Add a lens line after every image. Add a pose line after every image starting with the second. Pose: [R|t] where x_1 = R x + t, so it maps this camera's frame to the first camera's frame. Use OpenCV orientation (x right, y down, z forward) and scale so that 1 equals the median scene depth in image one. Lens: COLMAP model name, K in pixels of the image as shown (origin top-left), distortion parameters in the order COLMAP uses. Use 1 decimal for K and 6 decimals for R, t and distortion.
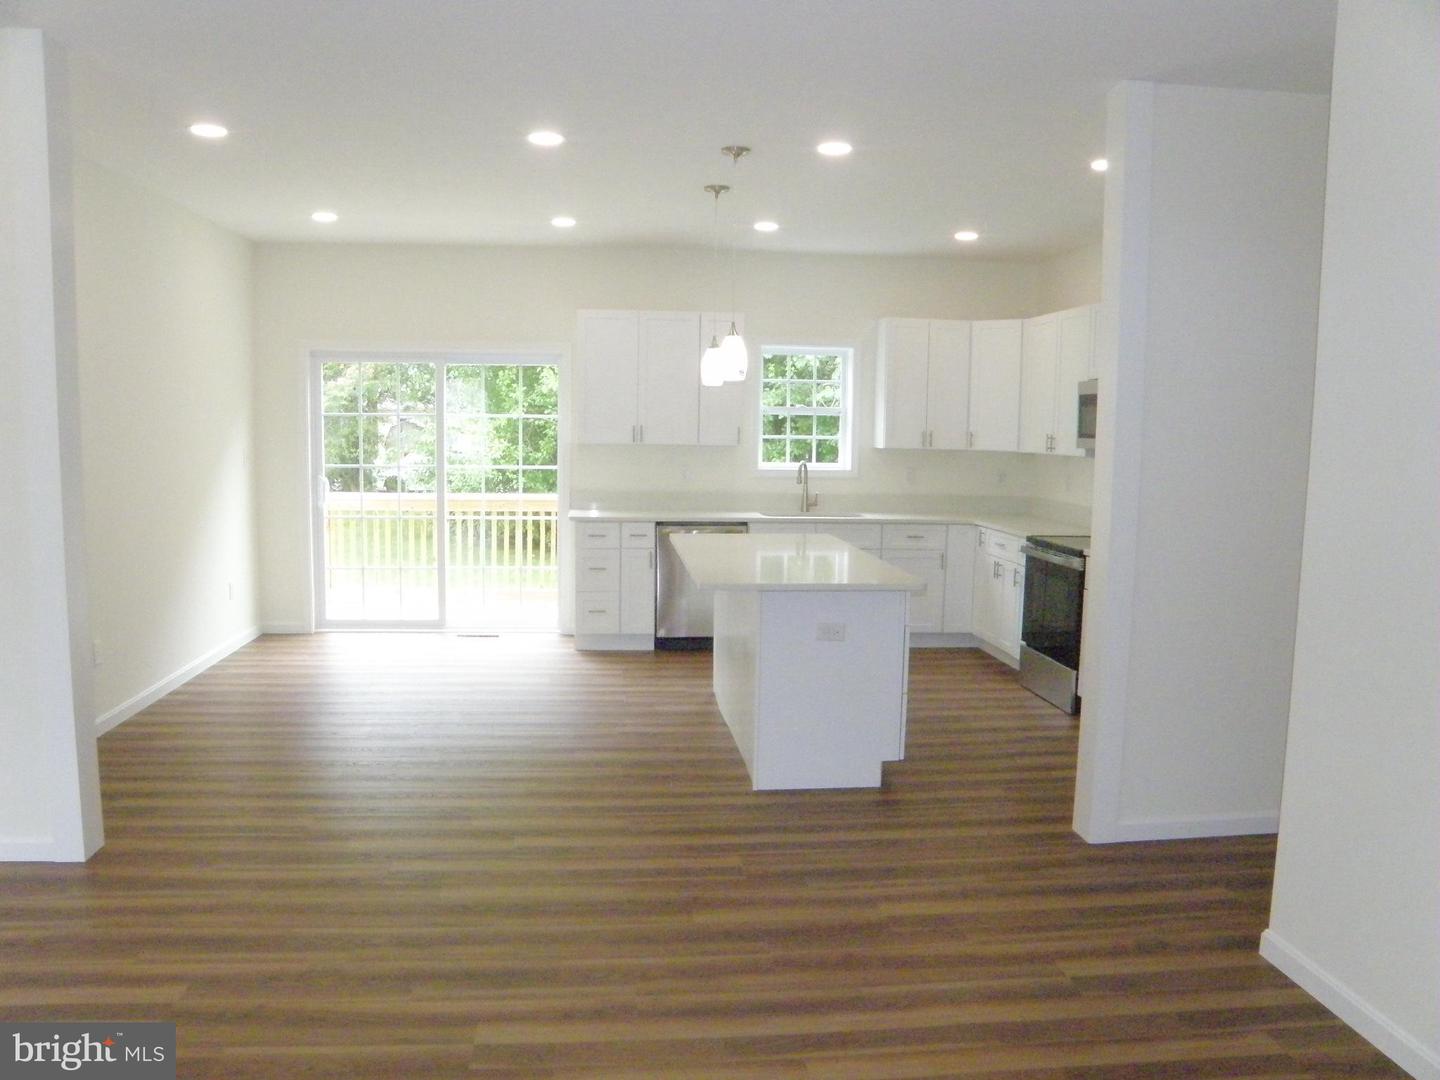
lens RADIAL K [[1115.9, 0, 711.3], [0, 1115.9, 558.7], [0, 0, 1]] dist [-0.168286, 0.129549]
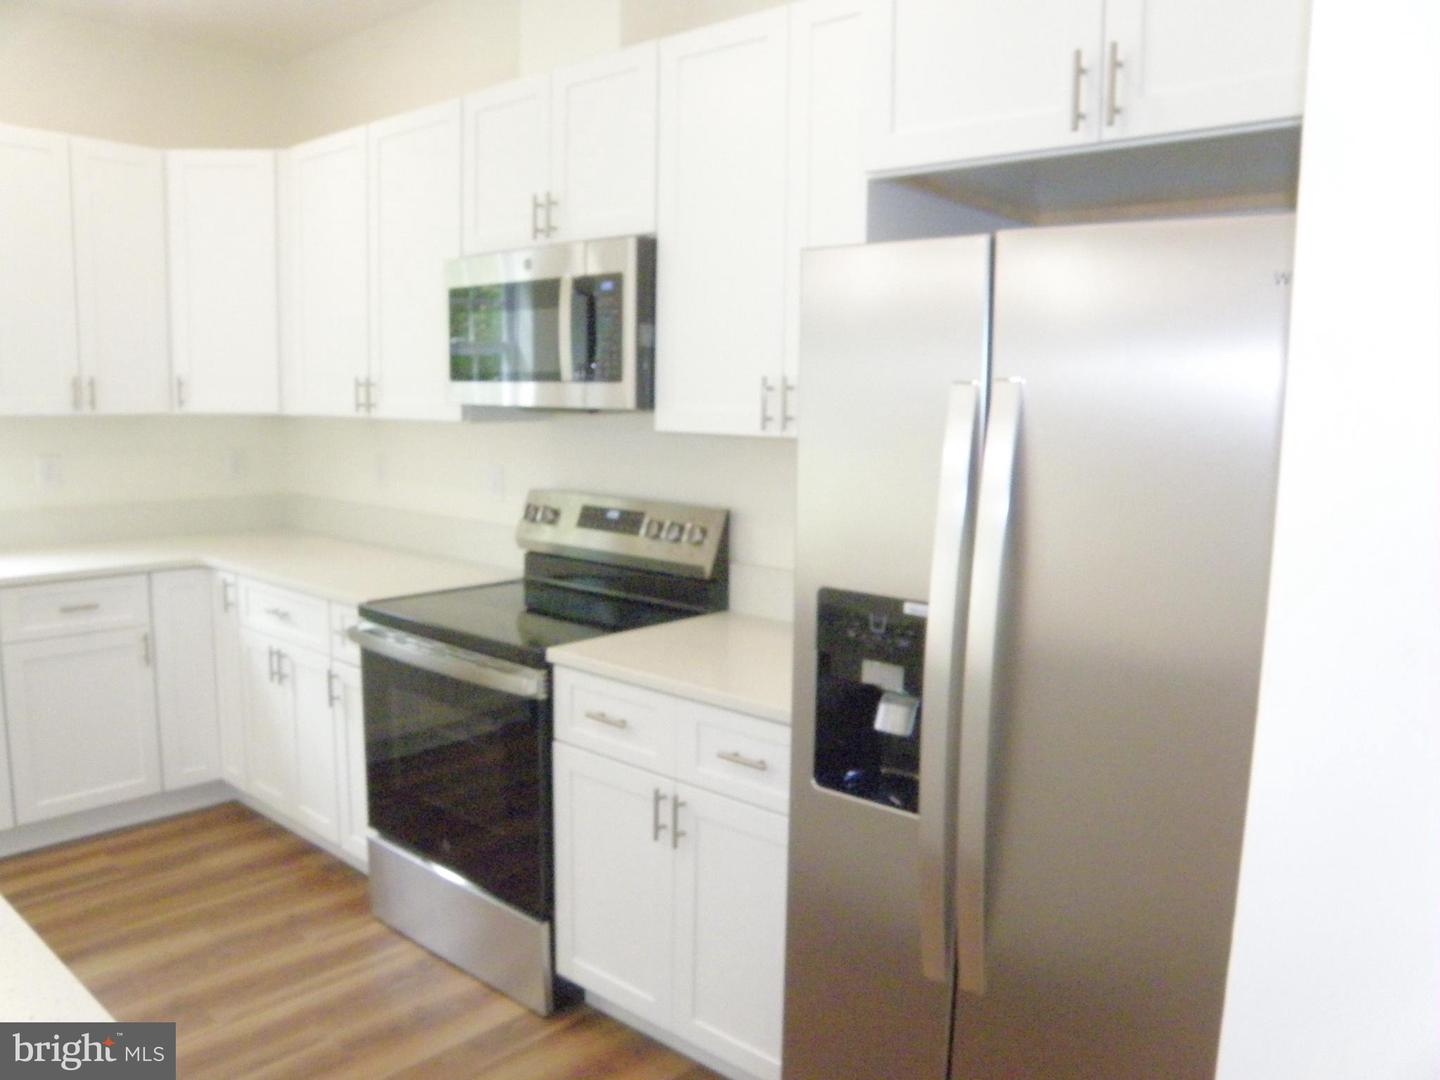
lens RADIAL K [[1115.9, 0, 711.3], [0, 1115.9, 558.7], [0, 0, 1]] dist [-0.168286, 0.129549]
pose [[0.735731, -0.103996, 0.669242, 0.083187], [0.074599, 0.994572, 0.072540, -0.053365], [-0.673153, -0.003446, 0.739495, 0.503381]]
